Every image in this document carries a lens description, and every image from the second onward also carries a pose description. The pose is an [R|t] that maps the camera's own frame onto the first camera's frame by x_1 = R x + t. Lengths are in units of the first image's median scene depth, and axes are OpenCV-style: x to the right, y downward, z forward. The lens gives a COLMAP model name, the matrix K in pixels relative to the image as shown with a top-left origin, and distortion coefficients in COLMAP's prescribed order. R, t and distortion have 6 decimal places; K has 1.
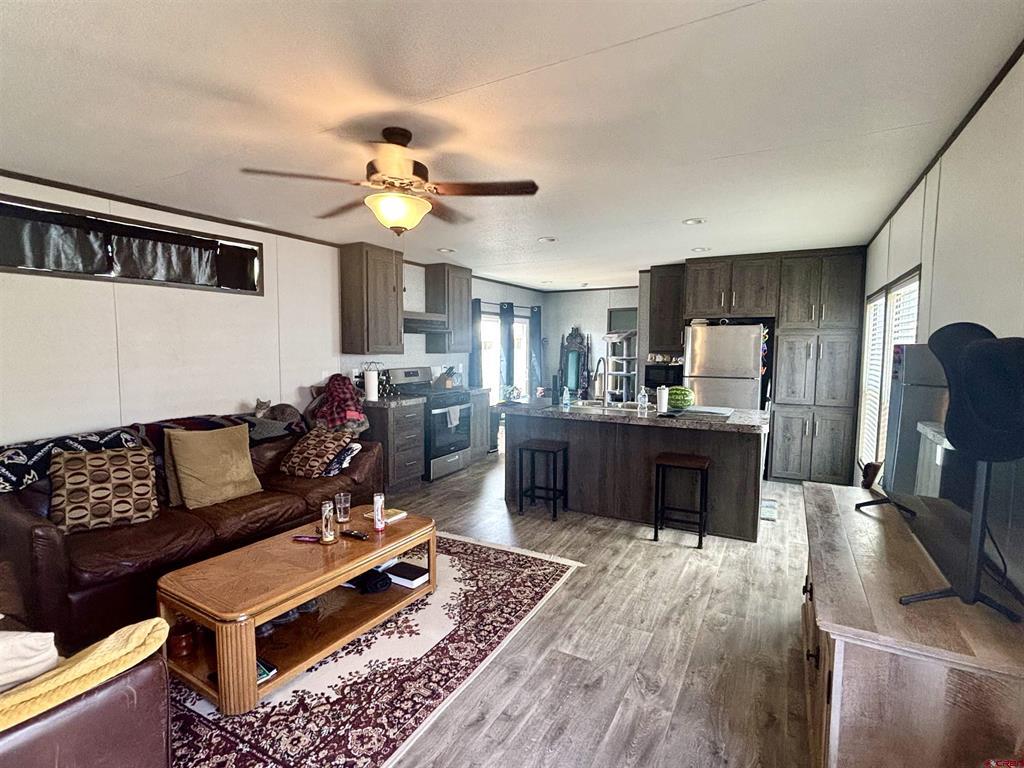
lens RADIAL K [[492.8, 0, 509.2], [0, 492.8, 391.6], [0, 0, 1]] dist [-0.003227, -0.002086]
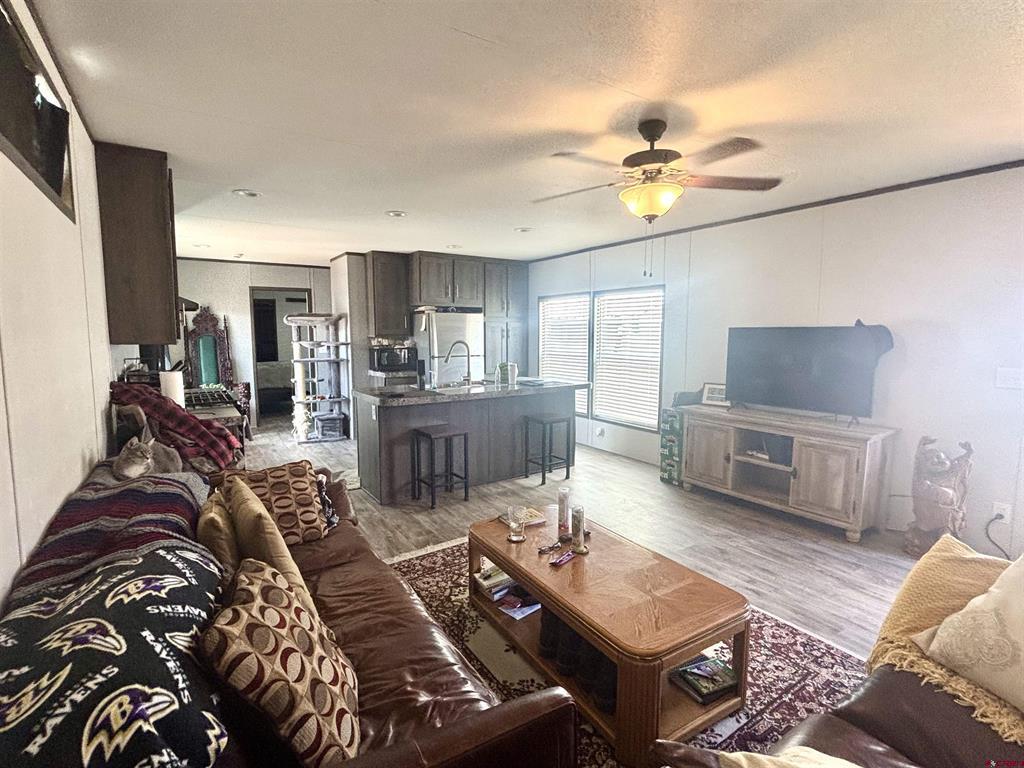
lens RADIAL K [[491.5, 0, 509.1], [0, 491.5, 385.1], [0, 0, 1]] dist [0.037569, -0.000039]
pose [[0.469890, -0.100677, 0.876965, -0.706192], [0.083884, 0.994072, 0.069174, -0.038677], [-0.878730, 0.041059, 0.475549, 0.400420]]
